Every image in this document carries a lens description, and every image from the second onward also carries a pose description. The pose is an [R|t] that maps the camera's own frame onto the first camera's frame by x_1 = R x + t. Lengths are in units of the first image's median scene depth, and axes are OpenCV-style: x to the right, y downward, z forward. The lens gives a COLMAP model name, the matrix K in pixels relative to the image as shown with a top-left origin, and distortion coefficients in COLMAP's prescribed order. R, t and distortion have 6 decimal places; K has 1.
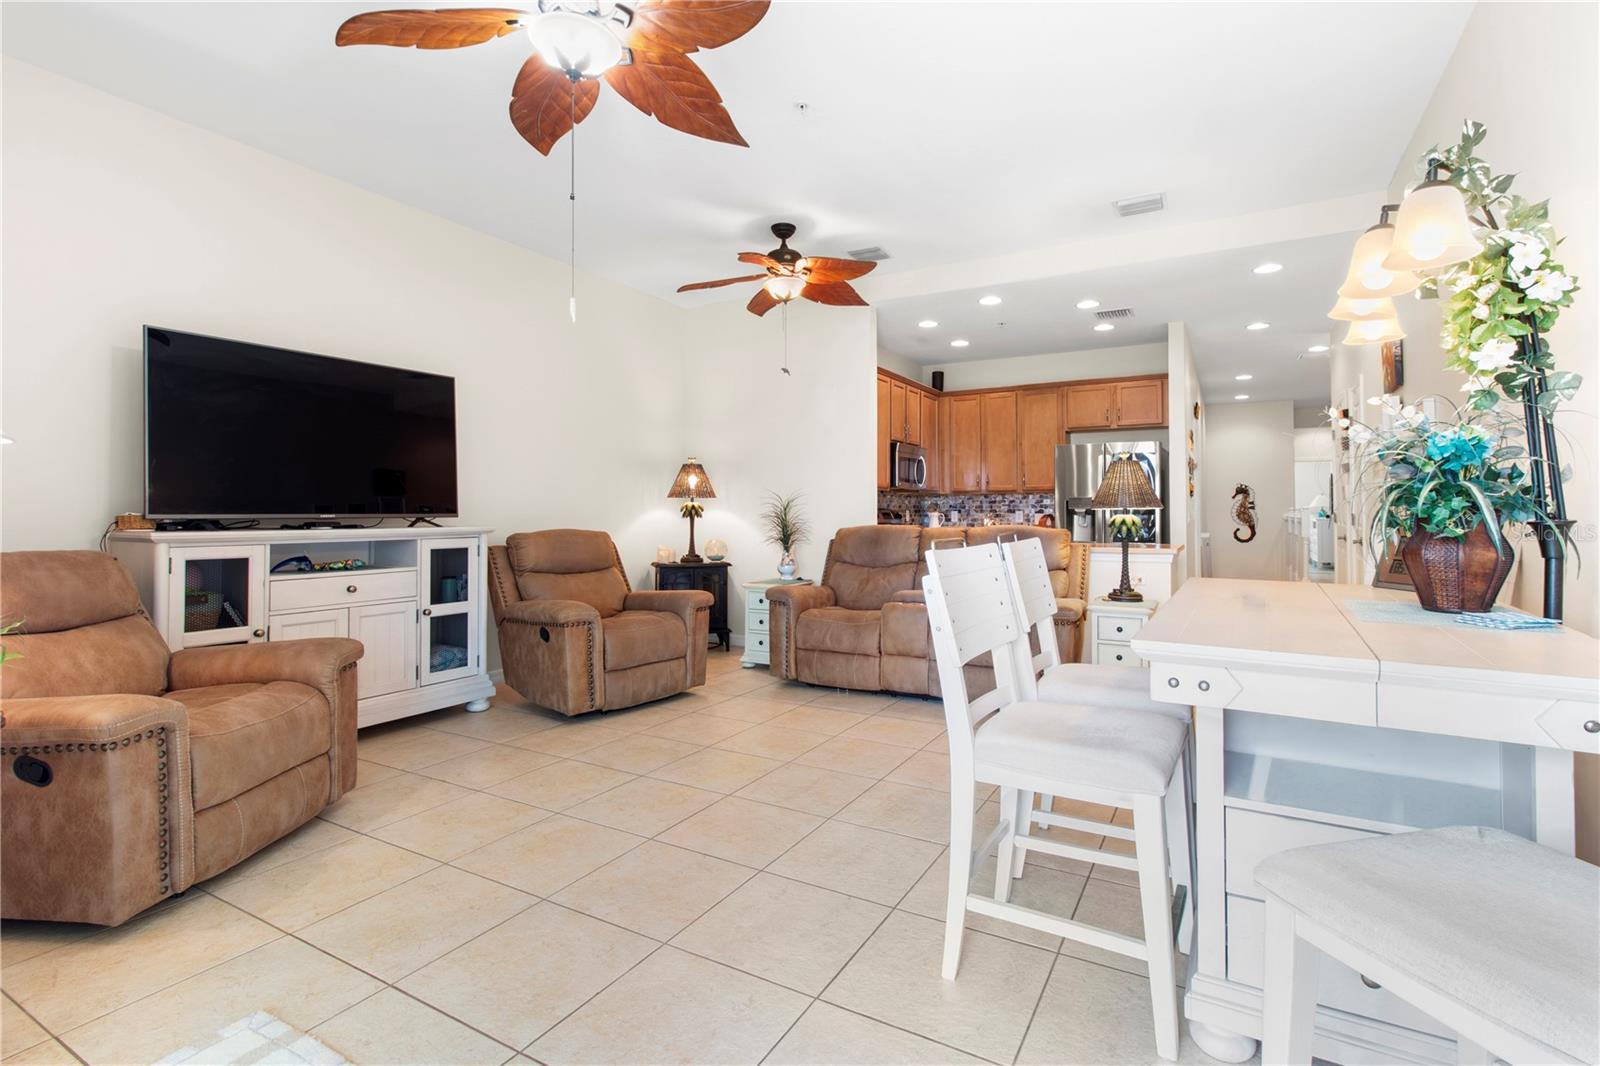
lens RADIAL K [[754.0, 0, 816.1], [0, 754.0, 498.5], [0, 0, 1]] dist [0.003077, -0.000680]
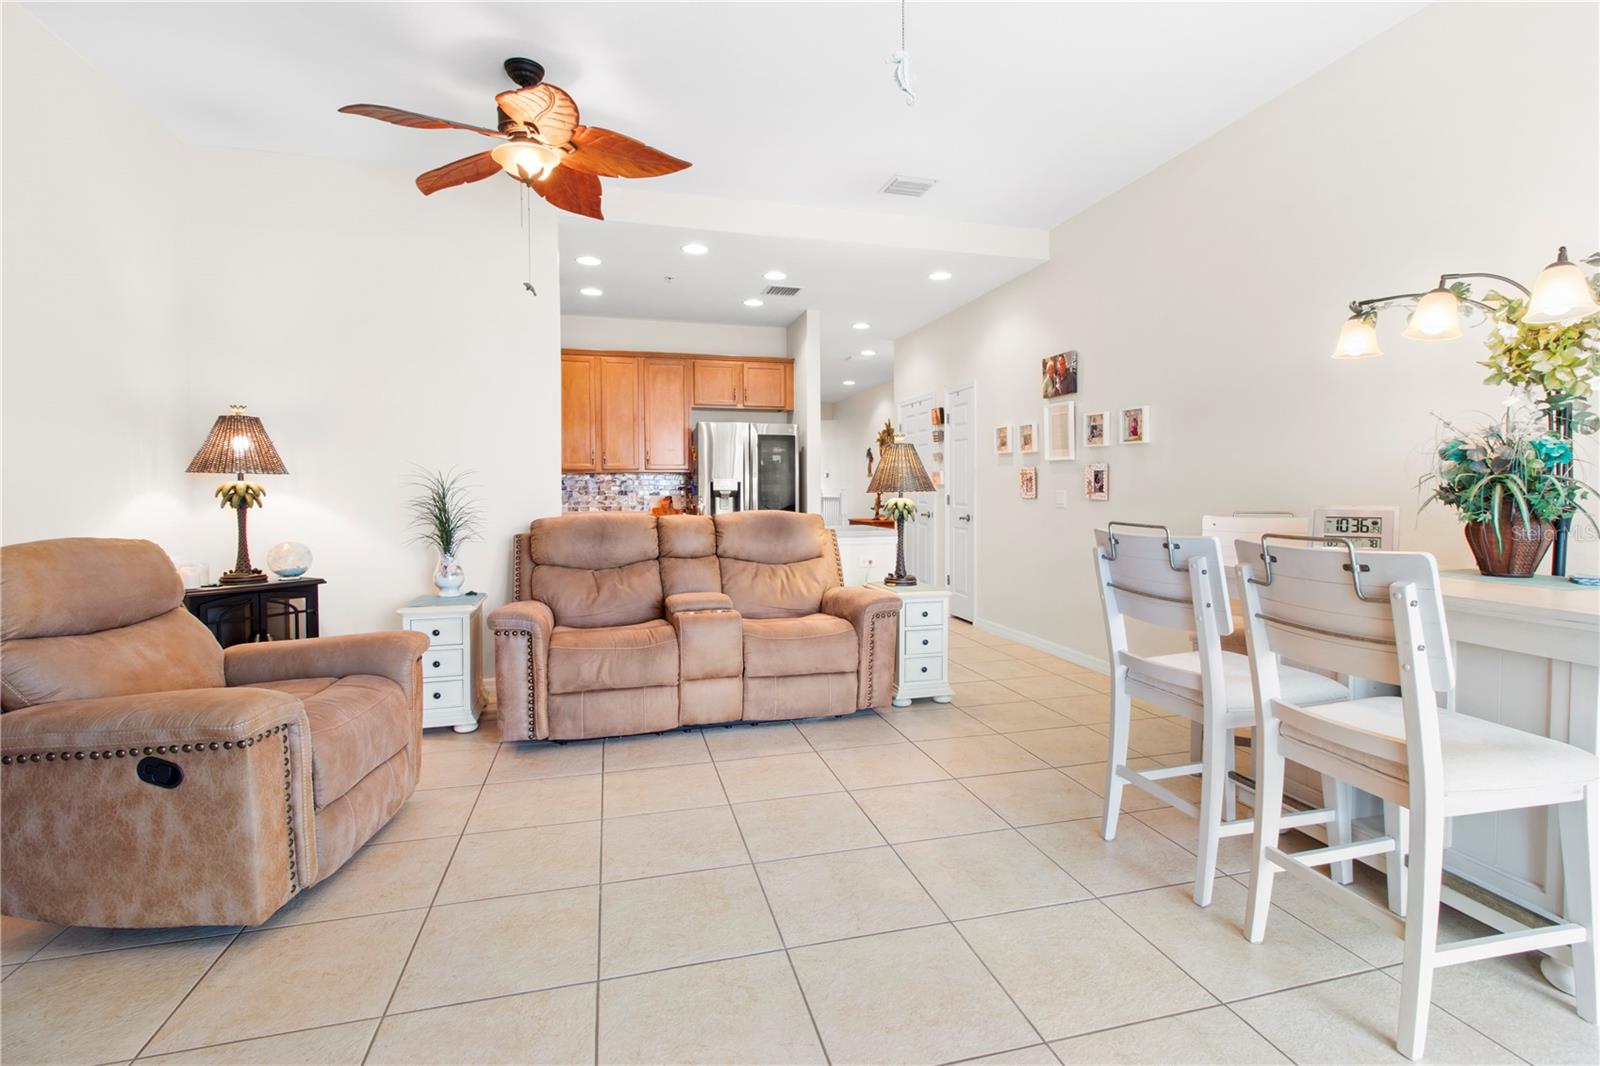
lens RADIAL K [[754.0, 0, 818.0], [0, 754.0, 511.8], [0, 0, 1]] dist [0.003077, -0.000680]
pose [[0.710991, -0.021698, 0.702866, -0.307009], [-0.011215, 0.999047, 0.042186, -0.001268], [-0.703112, -0.037876, 0.710070, 0.311083]]
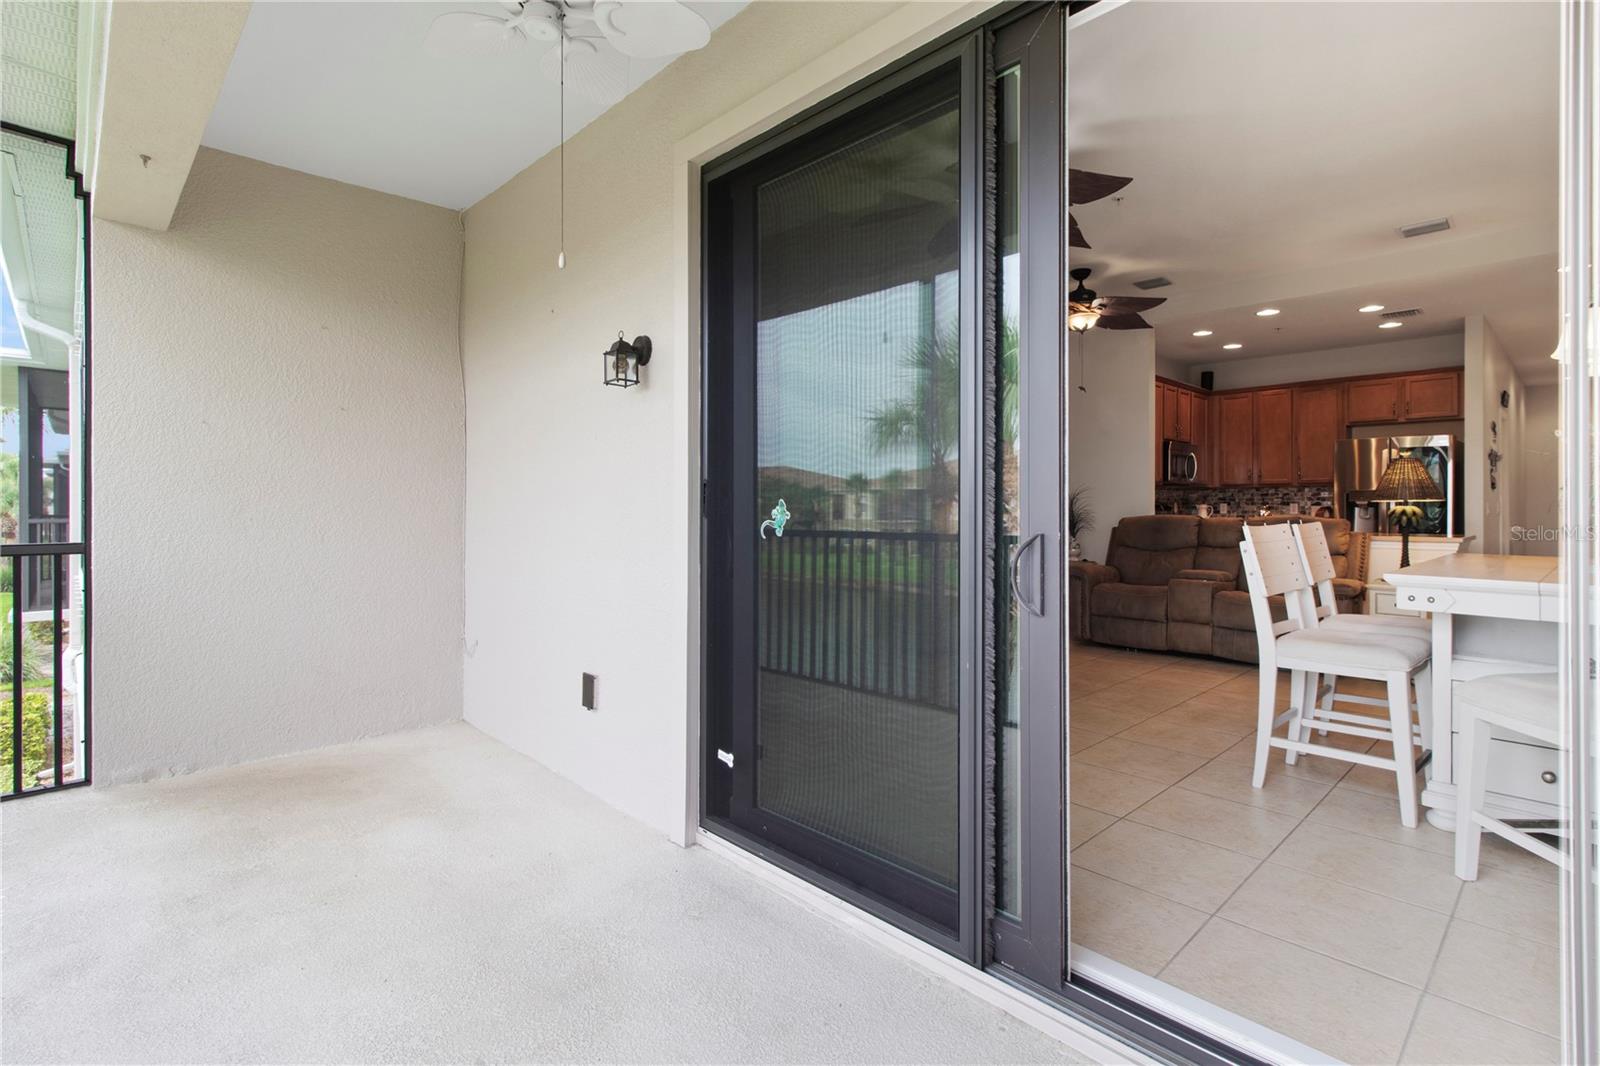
lens RADIAL K [[754.0, 0, 822.2], [0, 754.0, 507.5], [0, 0, 1]] dist [0.003077, -0.000680]
pose [[0.958783, 0.001665, -0.284135, -0.089272], [0.004437, 0.999773, 0.020830, -0.003018], [0.284105, -0.021232, 0.958558, -0.277768]]
